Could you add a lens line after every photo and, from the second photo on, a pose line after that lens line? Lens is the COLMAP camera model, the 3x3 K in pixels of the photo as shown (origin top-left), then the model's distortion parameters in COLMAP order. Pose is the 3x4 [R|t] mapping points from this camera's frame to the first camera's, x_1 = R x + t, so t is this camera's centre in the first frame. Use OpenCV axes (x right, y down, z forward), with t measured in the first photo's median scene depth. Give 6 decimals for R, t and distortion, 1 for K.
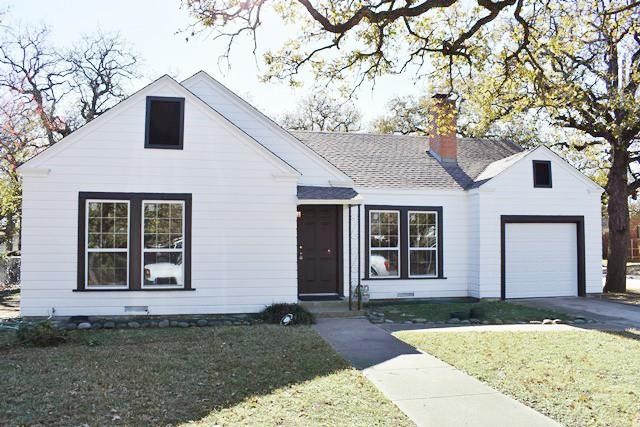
lens RADIAL K [[521.0, 0, 320.0], [0, 521.0, 214.1], [0, 0, 1]] dist [-0.081593, 0.010557]
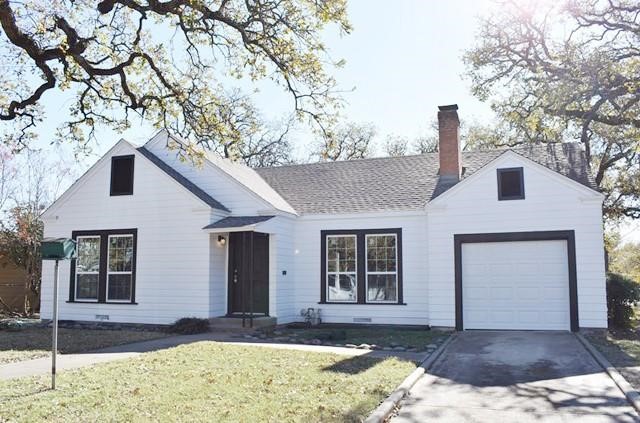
lens RADIAL K [[521.0, 0, 320.5], [0, 521.0, 210.9], [0, 0, 1]] dist [-0.081593, 0.010557]
pose [[0.858311, -0.066228, -0.508838, 0.609446], [0.031875, 0.996602, -0.075946, 0.021983], [0.512139, 0.048966, 0.857506, 0.107272]]
